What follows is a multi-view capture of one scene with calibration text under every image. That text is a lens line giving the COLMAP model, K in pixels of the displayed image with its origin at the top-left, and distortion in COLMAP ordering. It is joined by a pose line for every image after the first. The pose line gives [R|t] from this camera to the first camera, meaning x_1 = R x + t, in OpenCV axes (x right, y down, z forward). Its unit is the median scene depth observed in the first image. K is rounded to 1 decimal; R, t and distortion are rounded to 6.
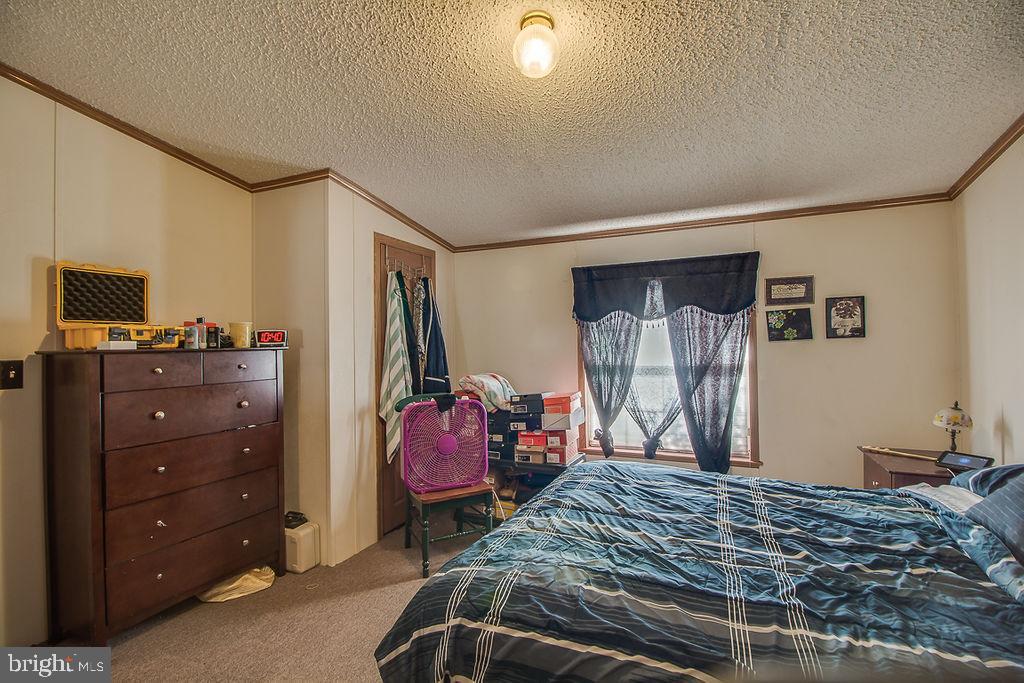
lens RADIAL K [[475.8, 0, 512.0], [0, 475.8, 341.5], [0, 0, 1]] dist [-0.001391, -0.000362]
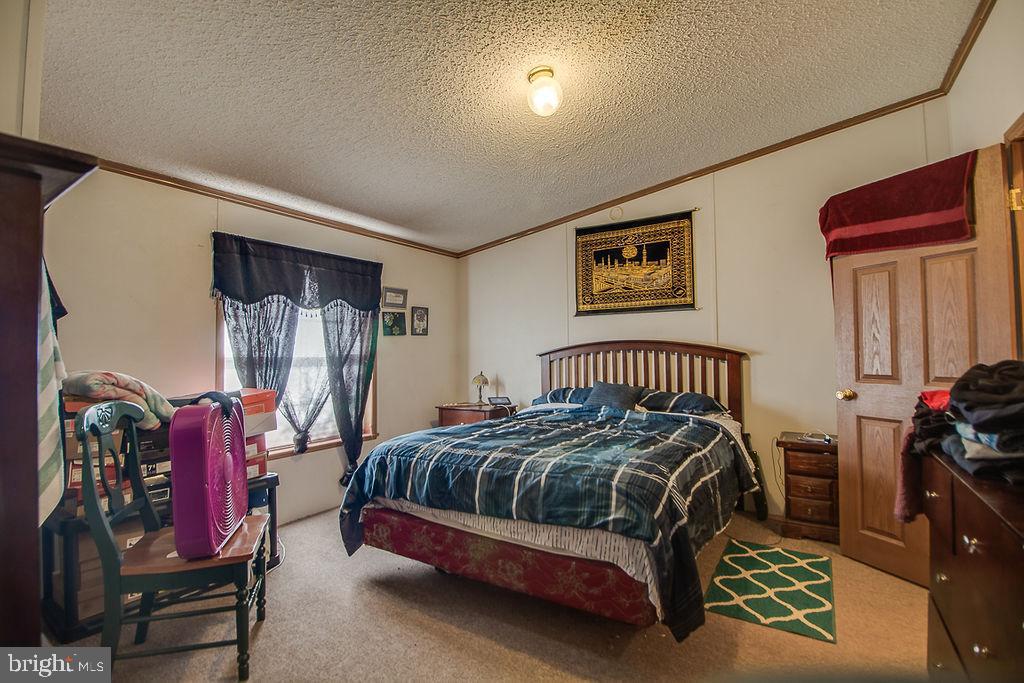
lens RADIAL K [[475.8, 0, 512.0], [0, 475.8, 341.5], [0, 0, 1]] dist [-0.001391, -0.000362]
pose [[0.138713, 0.034289, 0.989739, -0.629312], [-0.001649, 0.999407, -0.034393, 0.054954], [-0.990331, 0.003139, 0.138688, 0.464172]]
